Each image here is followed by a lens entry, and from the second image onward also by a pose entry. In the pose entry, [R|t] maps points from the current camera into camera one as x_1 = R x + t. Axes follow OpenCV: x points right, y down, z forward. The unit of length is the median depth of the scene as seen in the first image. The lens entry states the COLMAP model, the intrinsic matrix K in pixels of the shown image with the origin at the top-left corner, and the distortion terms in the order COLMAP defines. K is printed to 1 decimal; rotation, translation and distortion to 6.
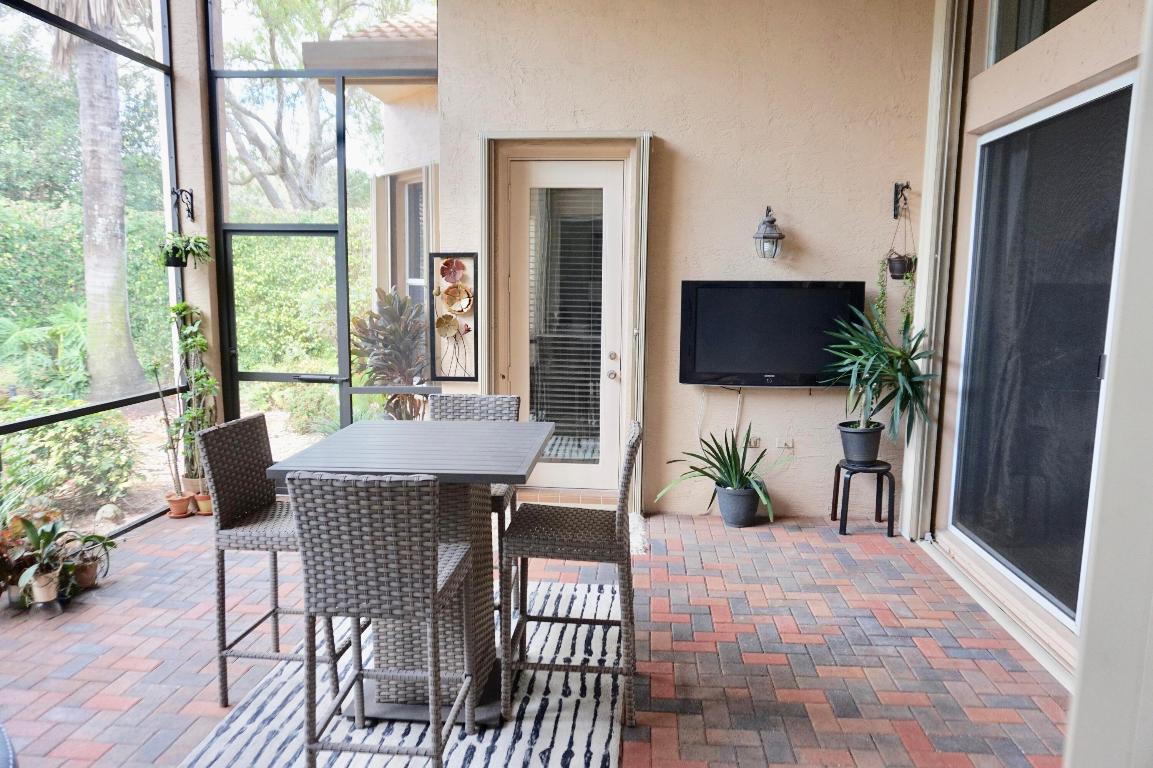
lens RADIAL K [[785.5, 0, 572.1], [0, 785.5, 385.5], [0, 0, 1]] dist [-0.039986, -0.000272]
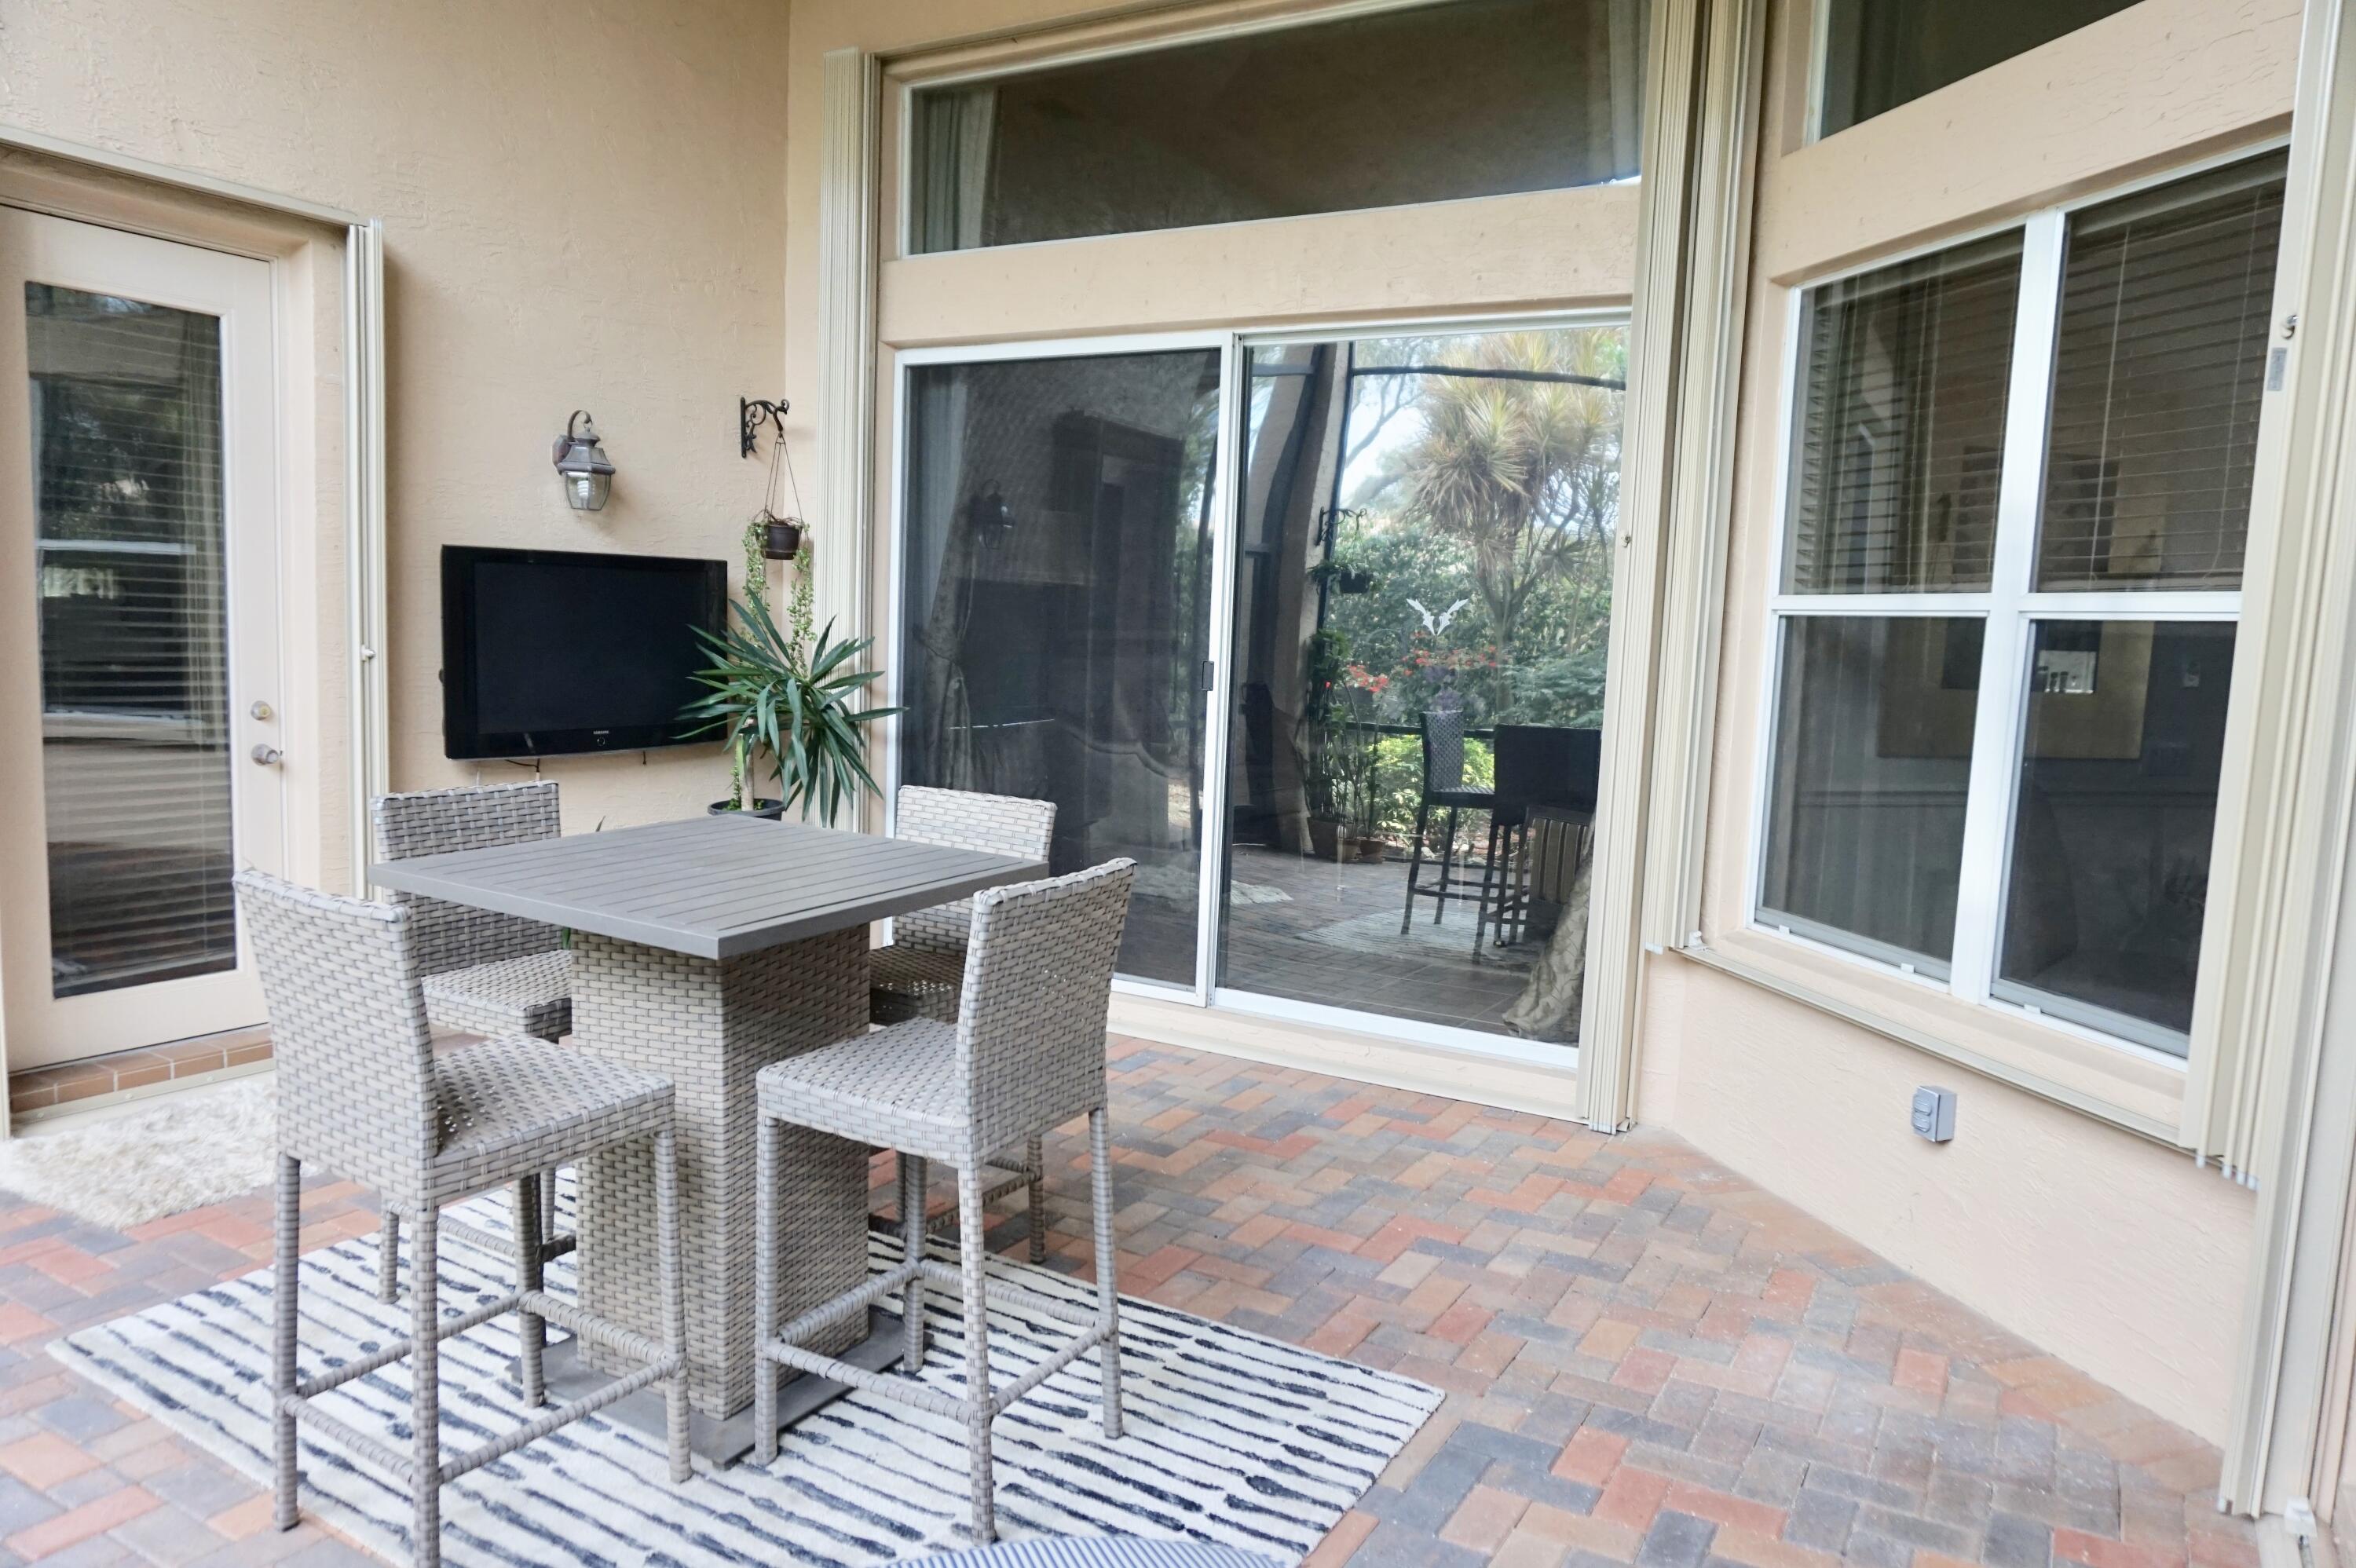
lens RADIAL K [[1586.3, 0, 1178.0], [0, 1586.3, 784.0], [0, 0, 1]] dist [-0.005329, 0.000510]
pose [[0.425747, -0.085516, 0.900792, -0.575490], [0.086151, 0.994832, 0.053726, -0.001758], [-0.900731, 0.054730, 0.430915, 0.191367]]
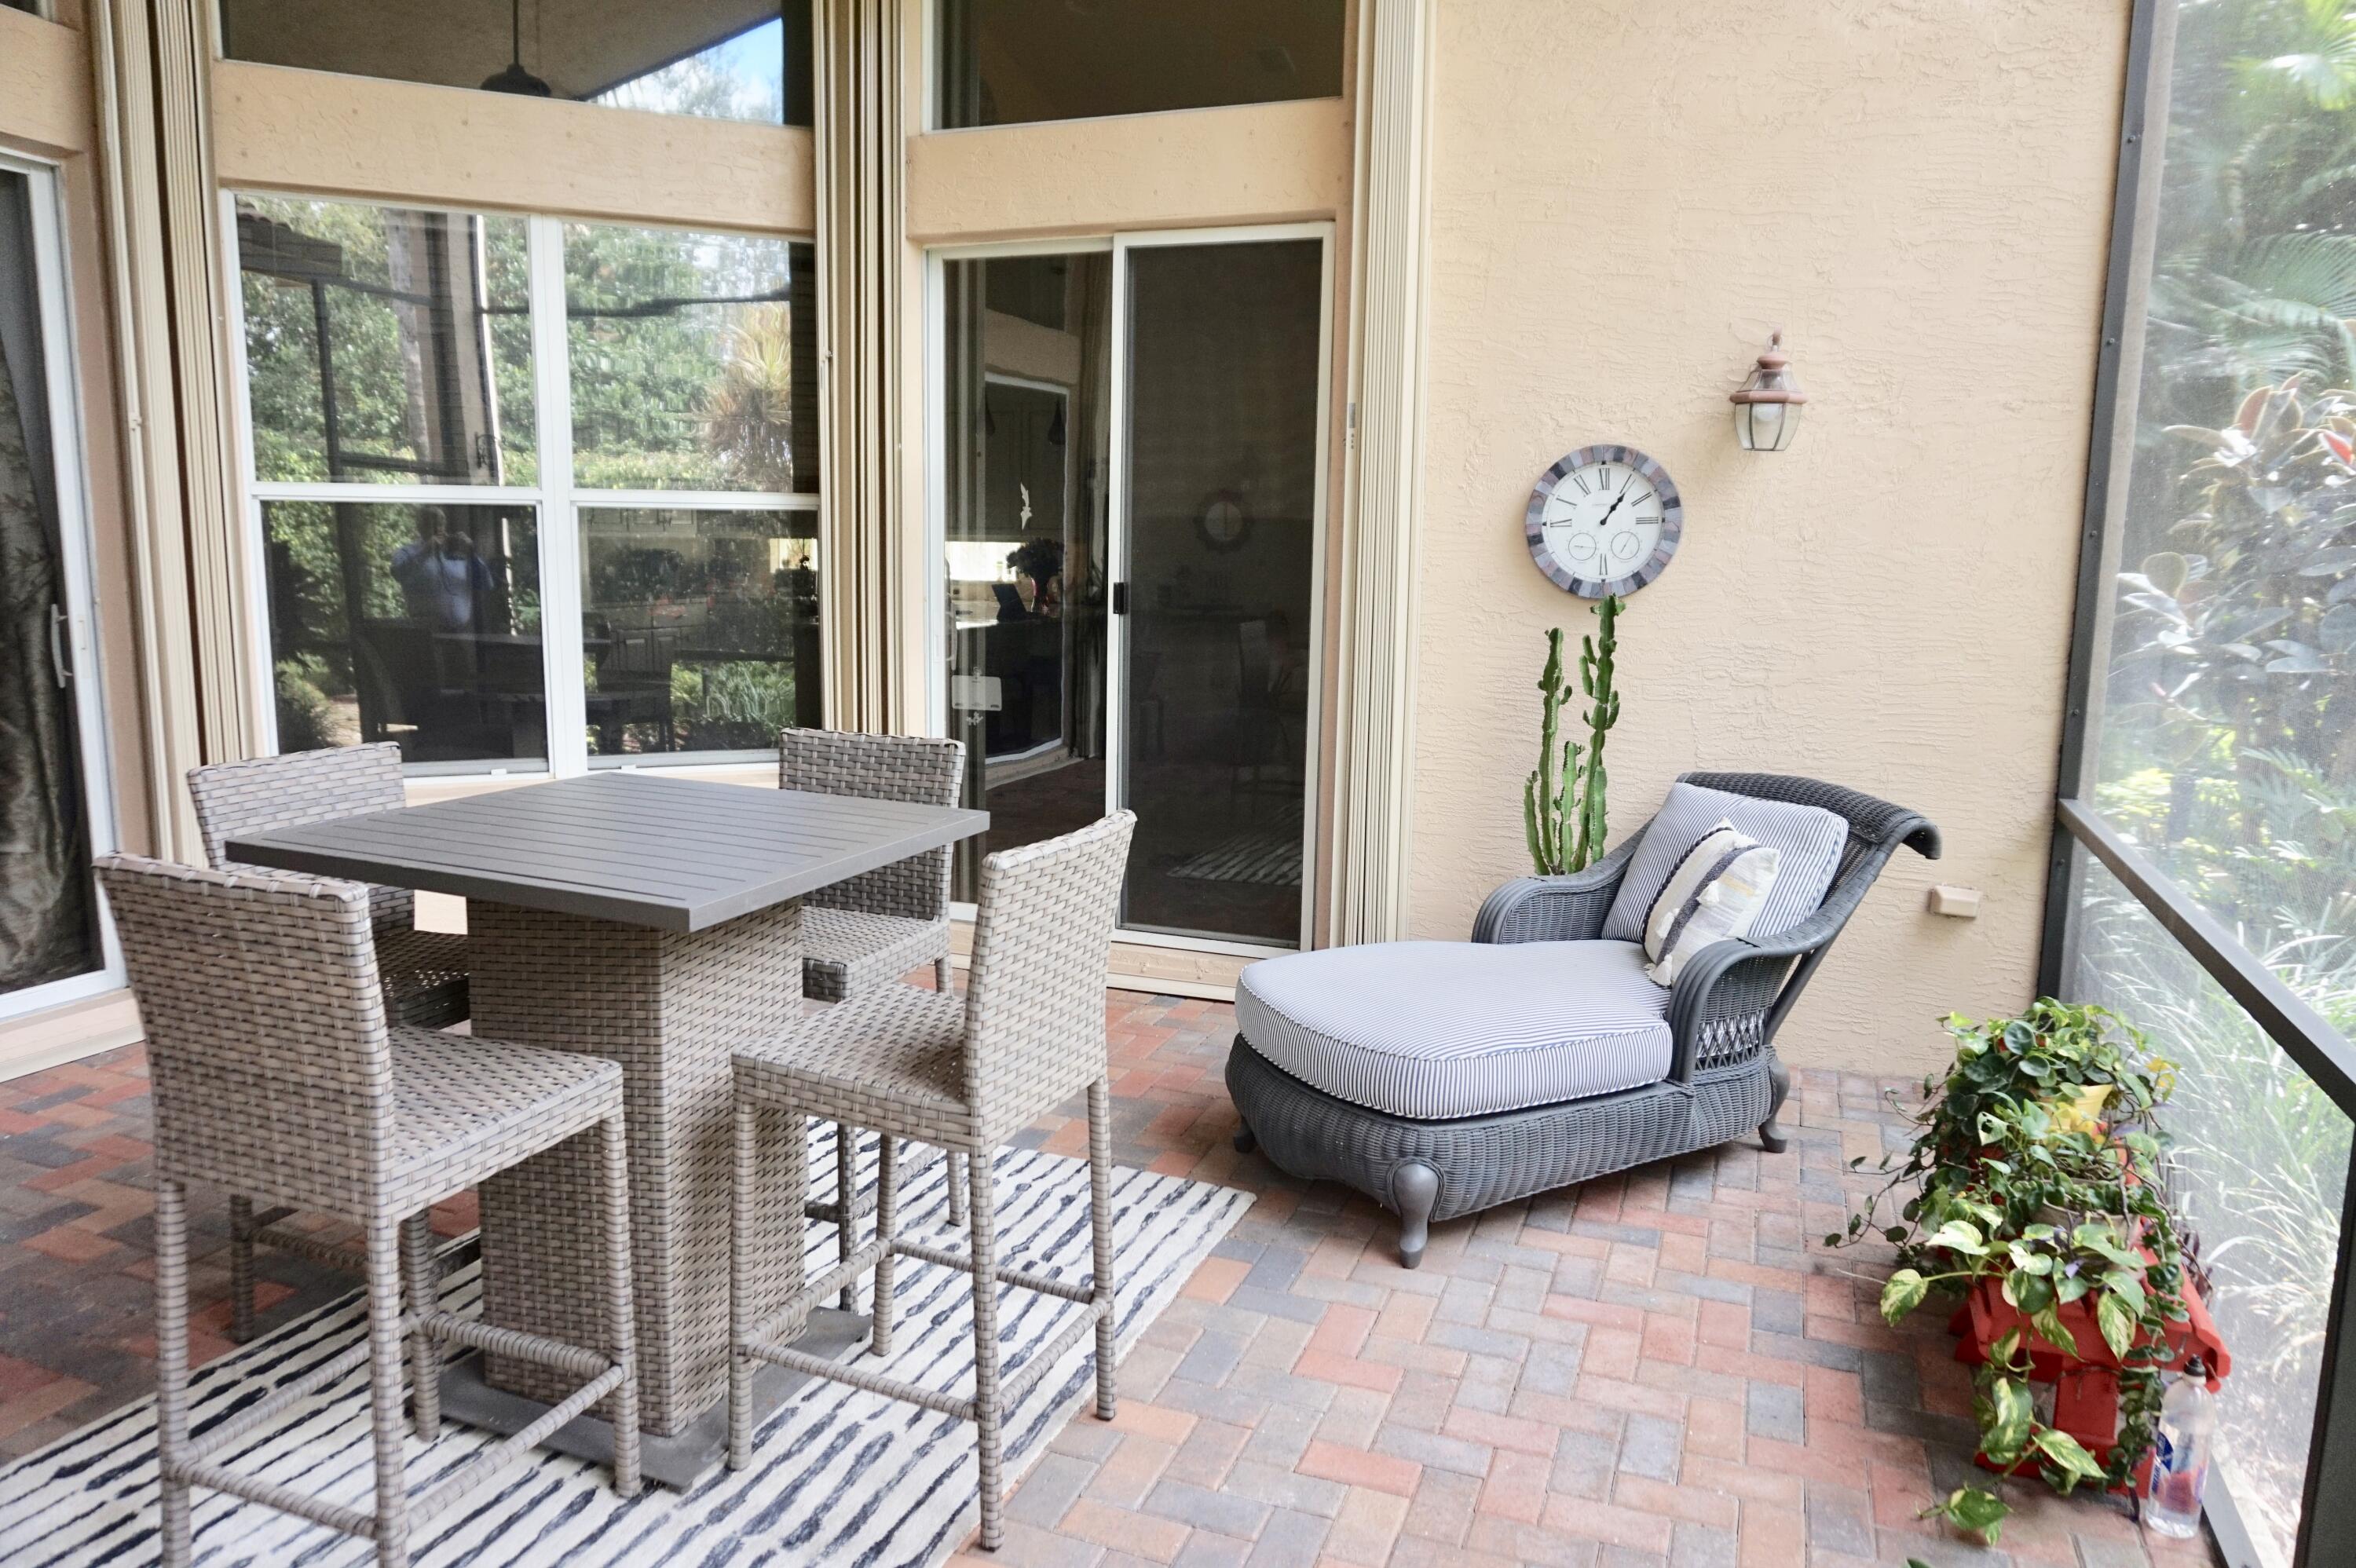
lens RADIAL K [[1586.3, 0, 1178.0], [0, 1586.3, 784.0], [0, 0, 1]] dist [-0.005329, 0.000510]
pose [[-0.963926, -0.067709, 0.257415, -0.425481], [0.008614, 0.958662, 0.284416, -0.121266], [-0.266031, 0.276373, -0.923496, 1.046186]]
